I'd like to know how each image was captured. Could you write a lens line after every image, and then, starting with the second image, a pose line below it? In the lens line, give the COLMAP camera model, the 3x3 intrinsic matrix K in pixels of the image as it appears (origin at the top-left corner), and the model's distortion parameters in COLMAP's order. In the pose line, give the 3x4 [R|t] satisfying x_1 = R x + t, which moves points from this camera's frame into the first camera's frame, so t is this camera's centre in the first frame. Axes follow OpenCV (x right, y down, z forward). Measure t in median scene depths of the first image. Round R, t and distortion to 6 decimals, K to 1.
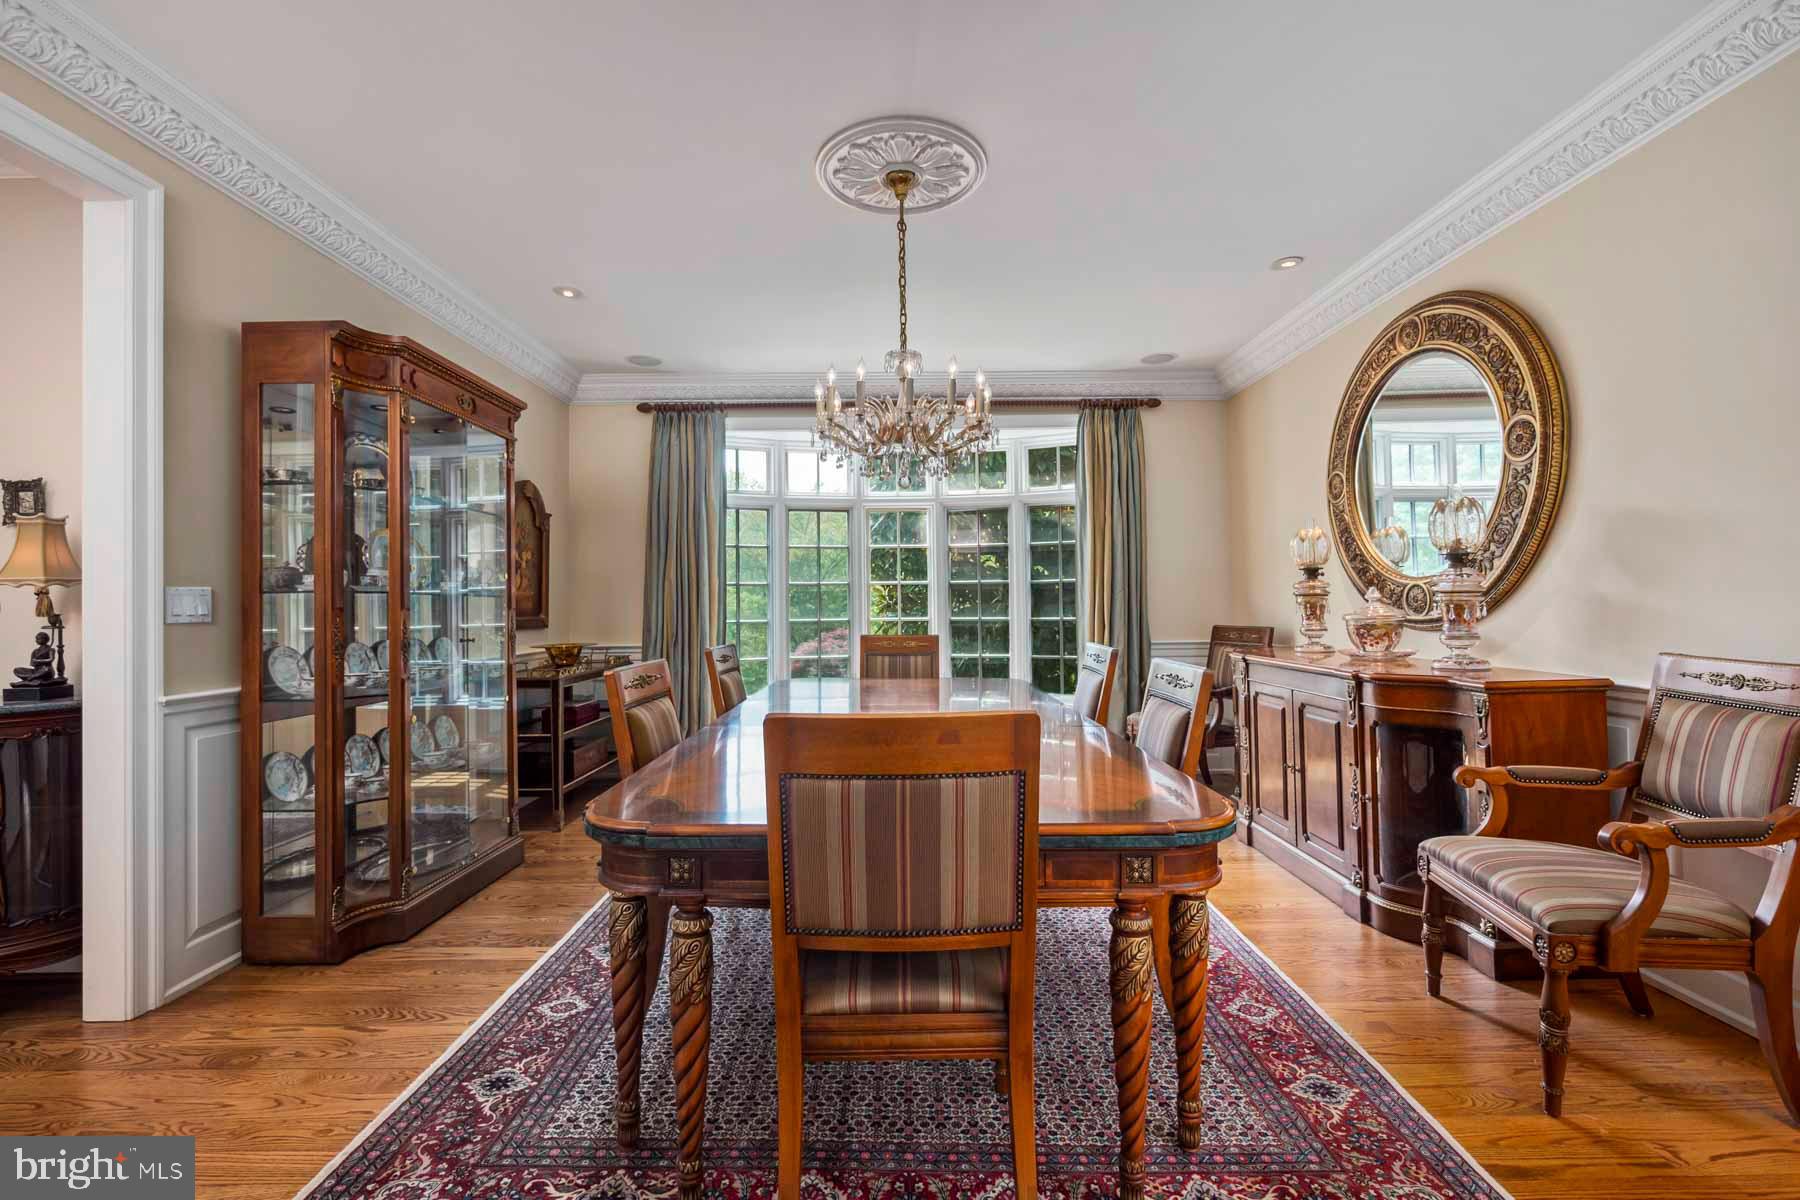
lens RADIAL K [[776.4, 0, 894.9], [0, 776.4, 587.8], [0, 0, 1]] dist [-0.002258, -0.000401]
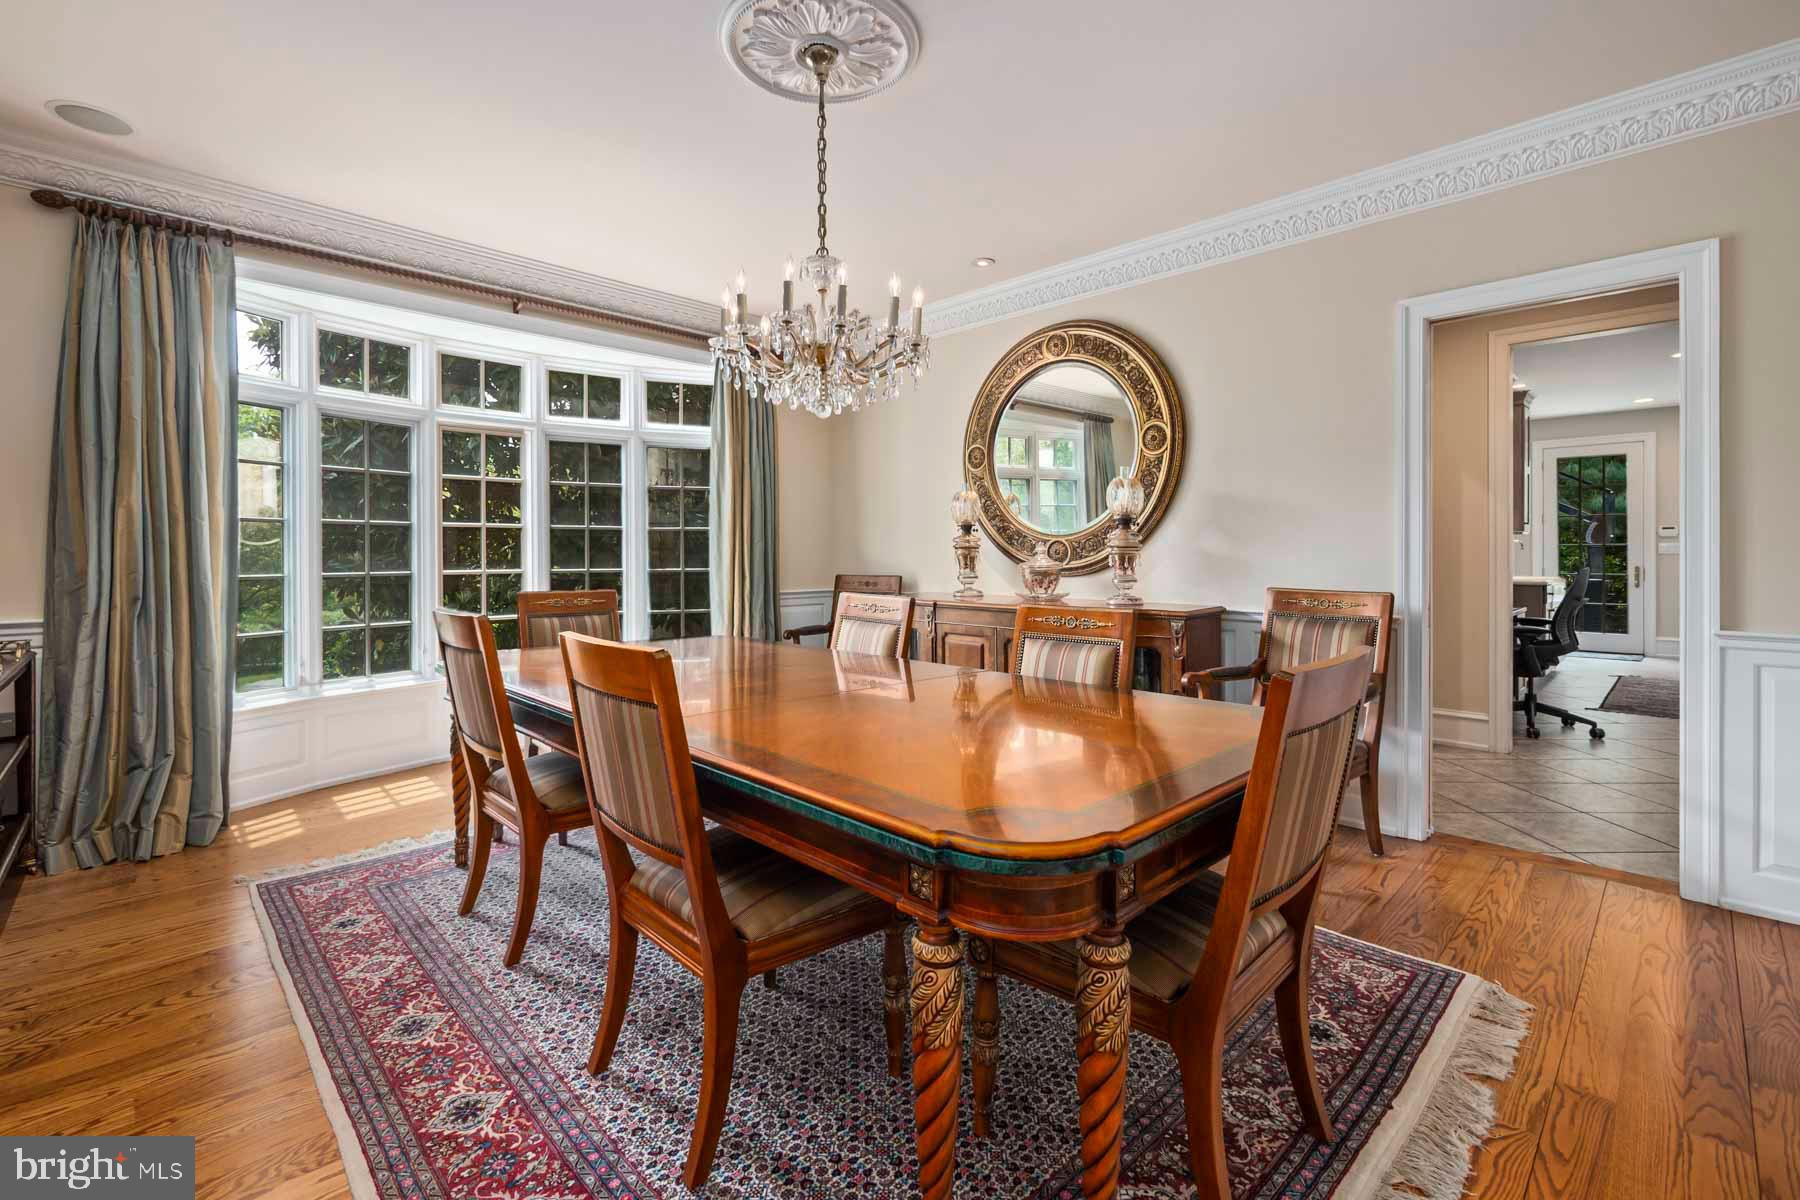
lens RADIAL K [[786.2, 0, 895.7], [0, 786.2, 551.3], [0, 0, 1]] dist [-0.000748, -0.000300]
pose [[0.716274, 0.008078, 0.697773, -0.421373], [-0.020816, 0.999735, 0.009795, 0.005921], [-0.697509, -0.021541, 0.716252, 0.245276]]
